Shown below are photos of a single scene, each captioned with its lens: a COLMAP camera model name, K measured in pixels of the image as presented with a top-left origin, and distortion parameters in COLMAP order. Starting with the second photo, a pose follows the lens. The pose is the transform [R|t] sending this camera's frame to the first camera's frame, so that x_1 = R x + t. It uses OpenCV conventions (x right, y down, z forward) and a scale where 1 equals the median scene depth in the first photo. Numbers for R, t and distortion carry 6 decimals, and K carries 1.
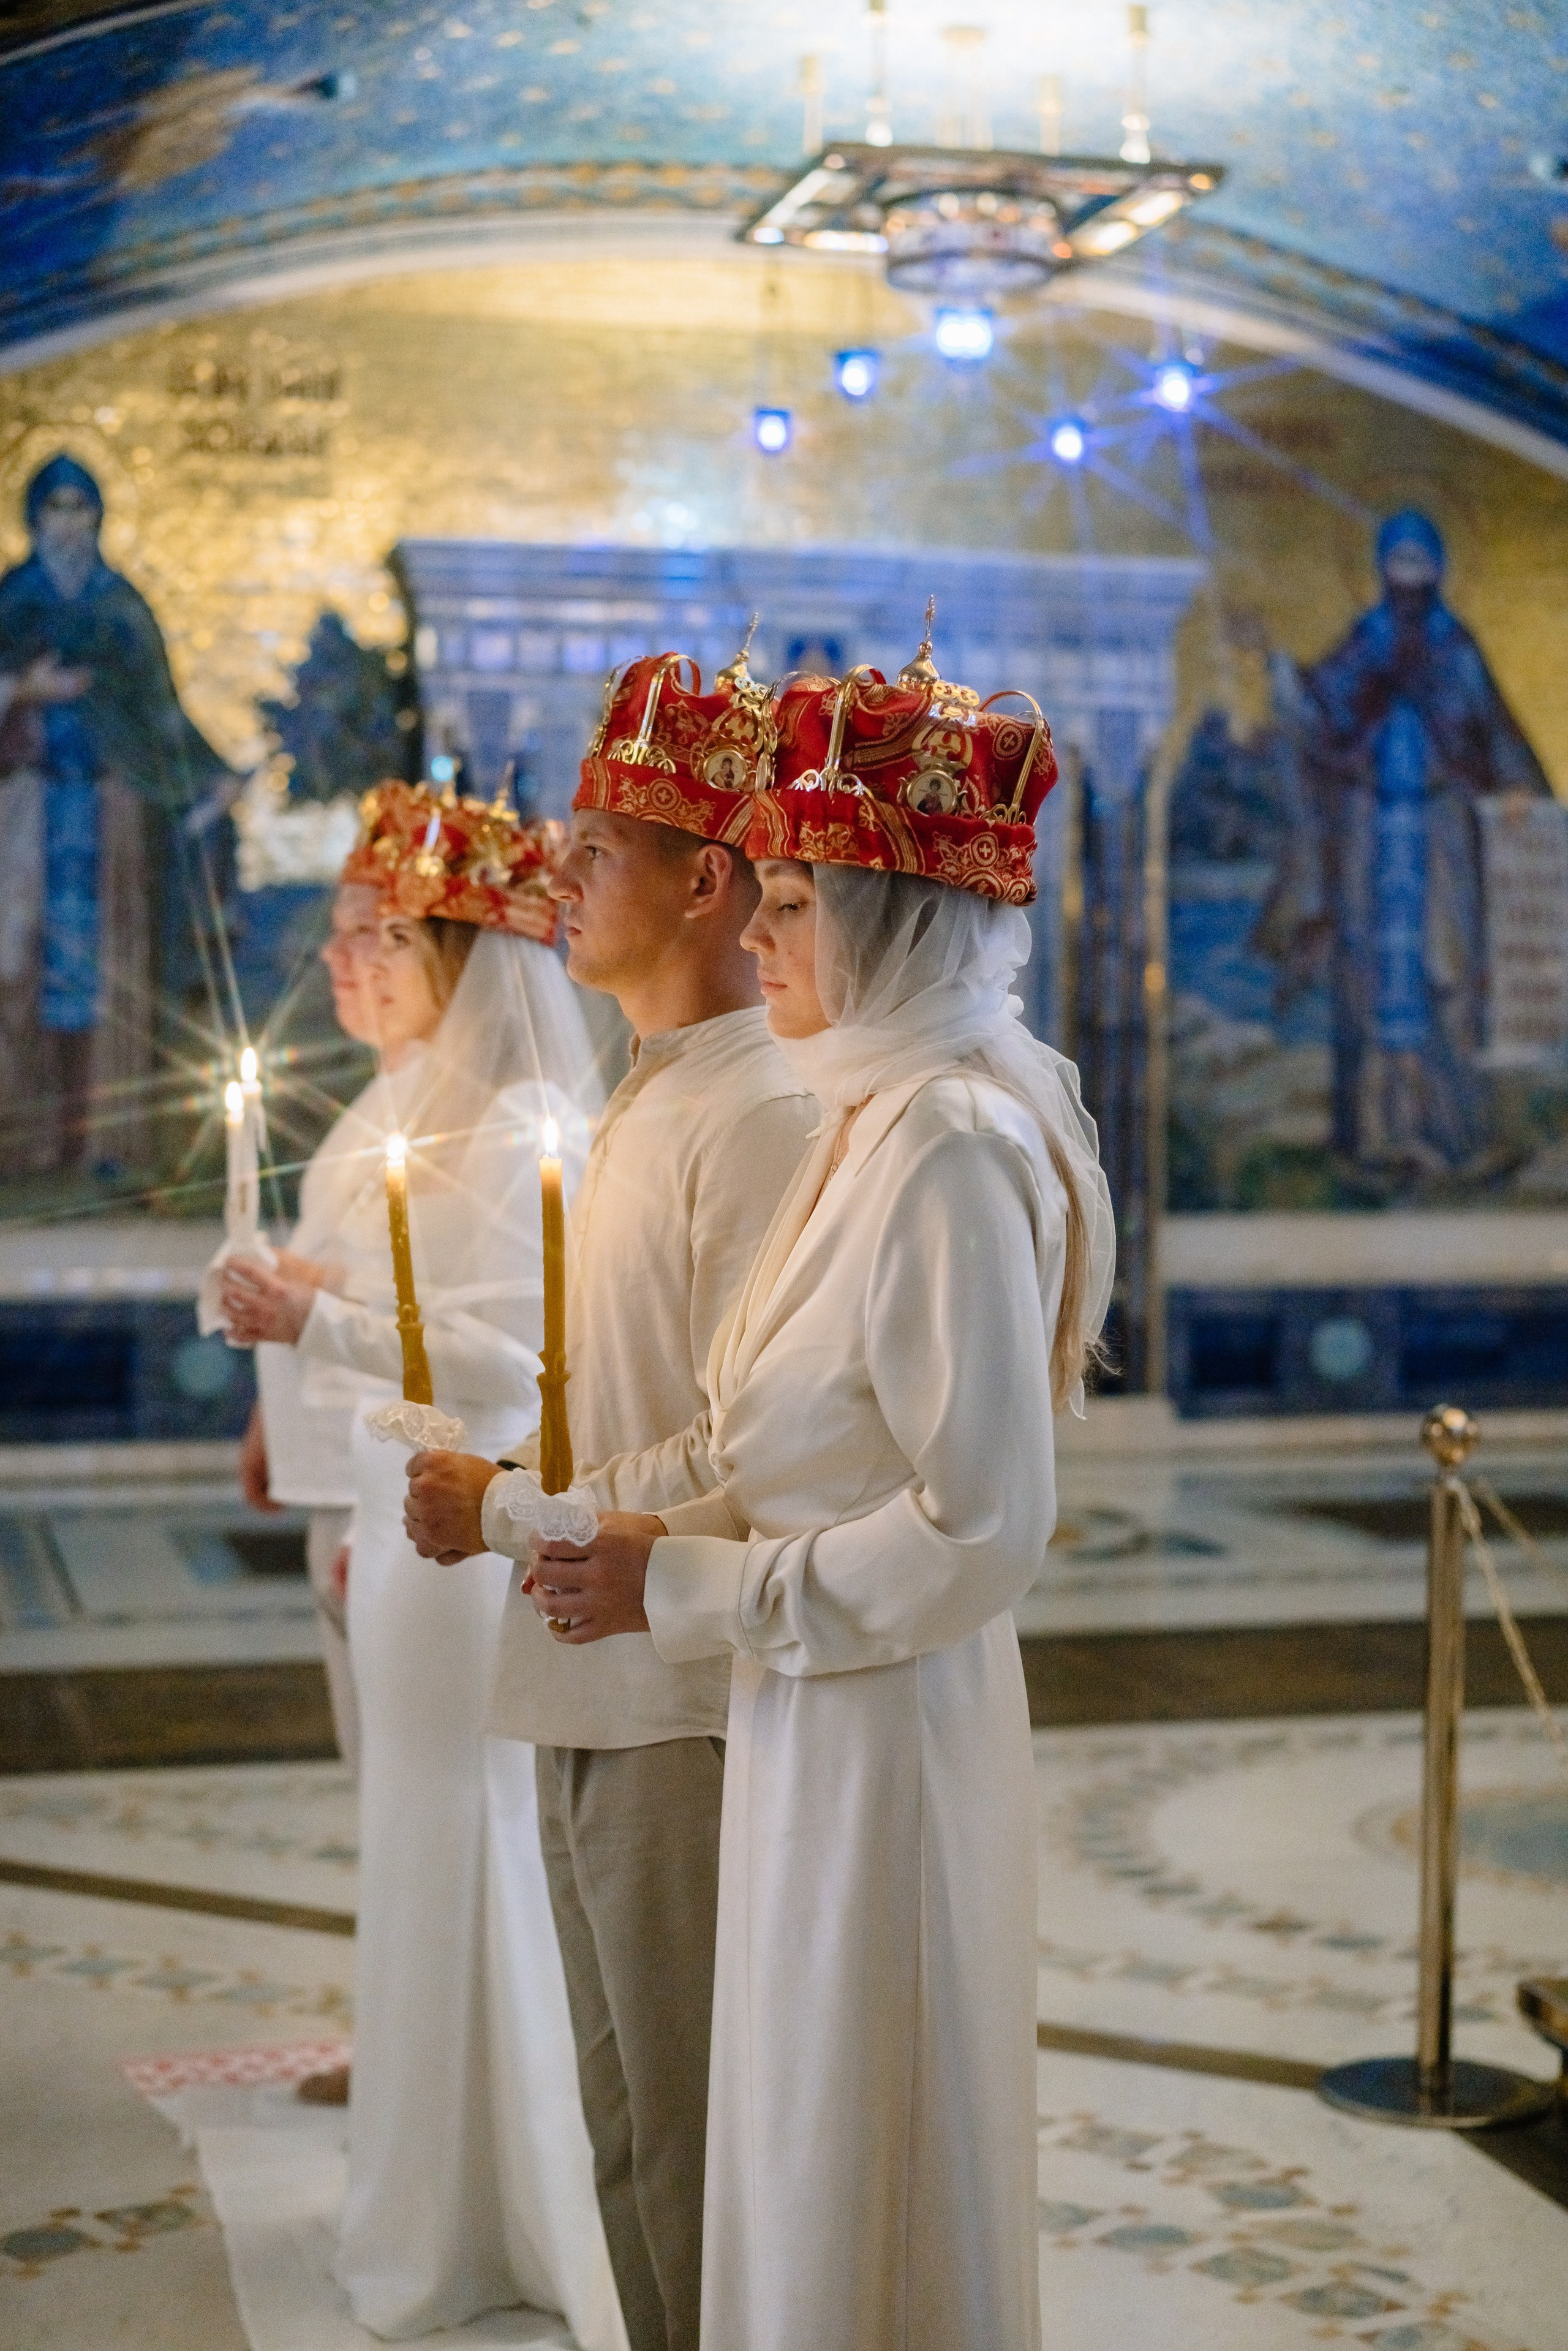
lens RADIAL K [[3565.7, 0, 883.9], [0, 3565.7, 1128.1], [0, 0, 1]] dist [0.002854, -0.021323]
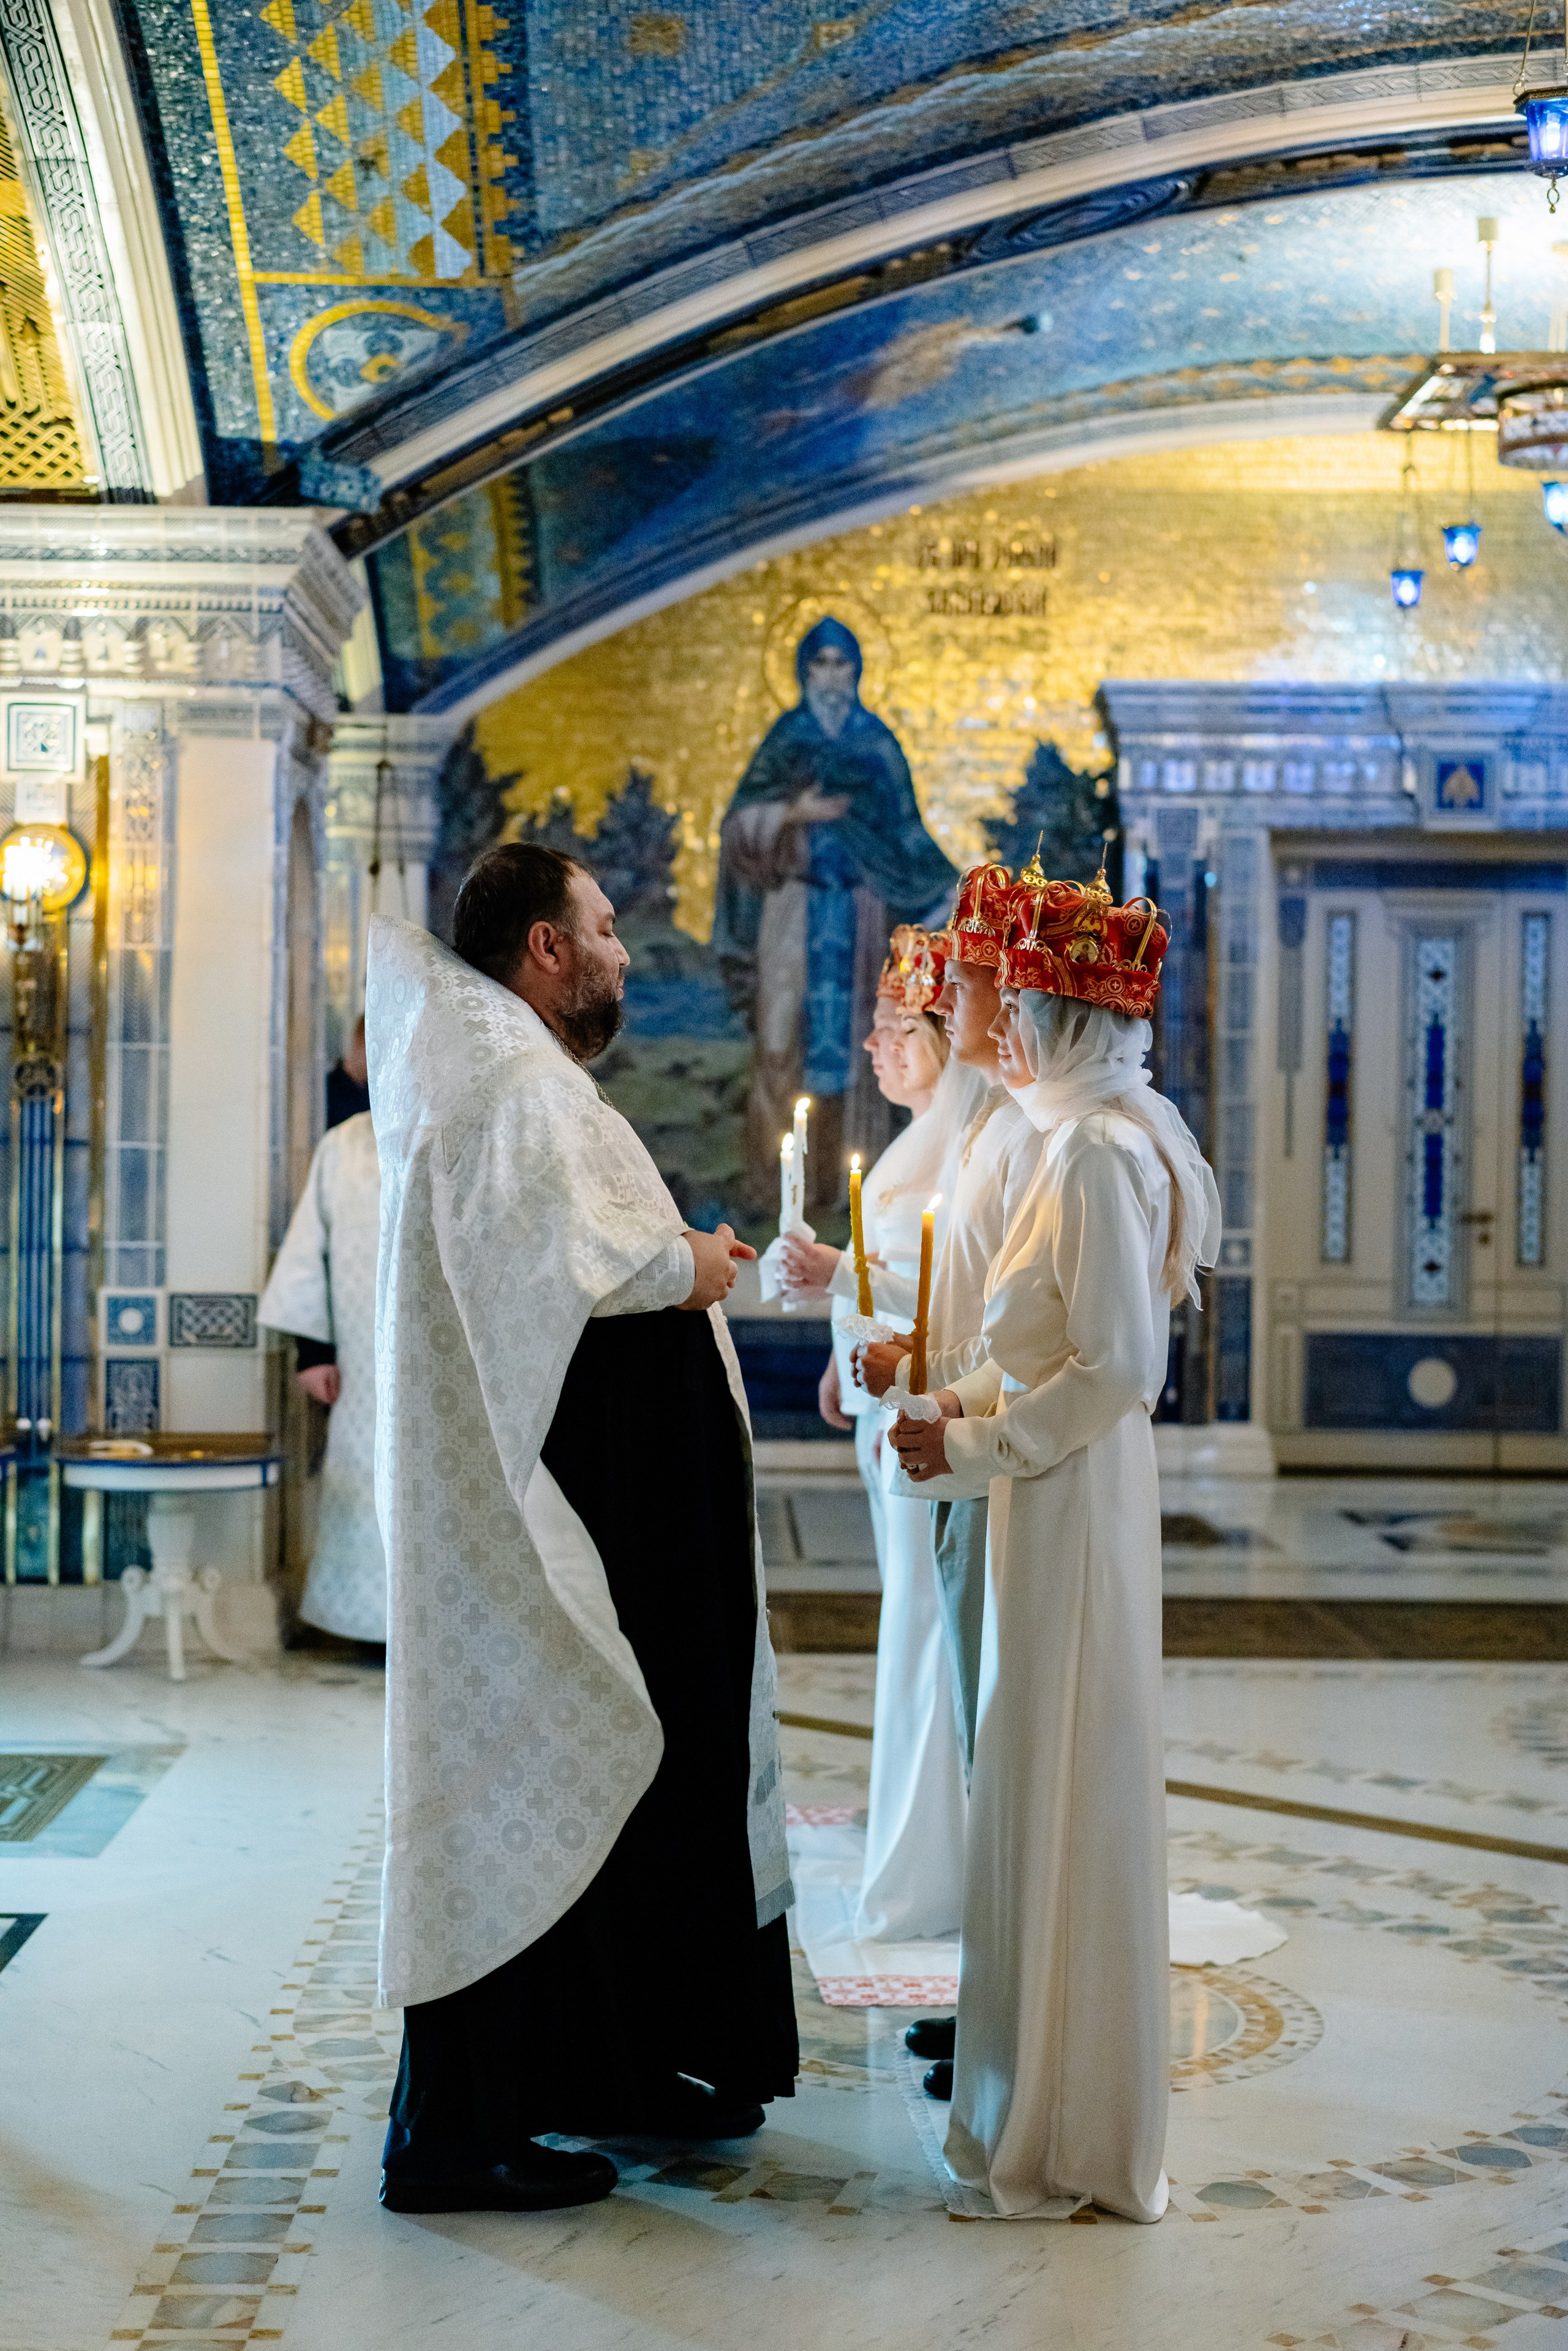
lens RADIAL K [[3369.8, 0, 785.1], [0, 3369.8, 1184.9], [0, 0, 1]] dist [0.040321, -0.120208]
pose [[0.966997, 0.018379, -0.254124, 0.051020], [-0.019111, 0.999817, -0.000414, 0.004380], [0.254070, 0.005257, 0.967171, -0.113663]]
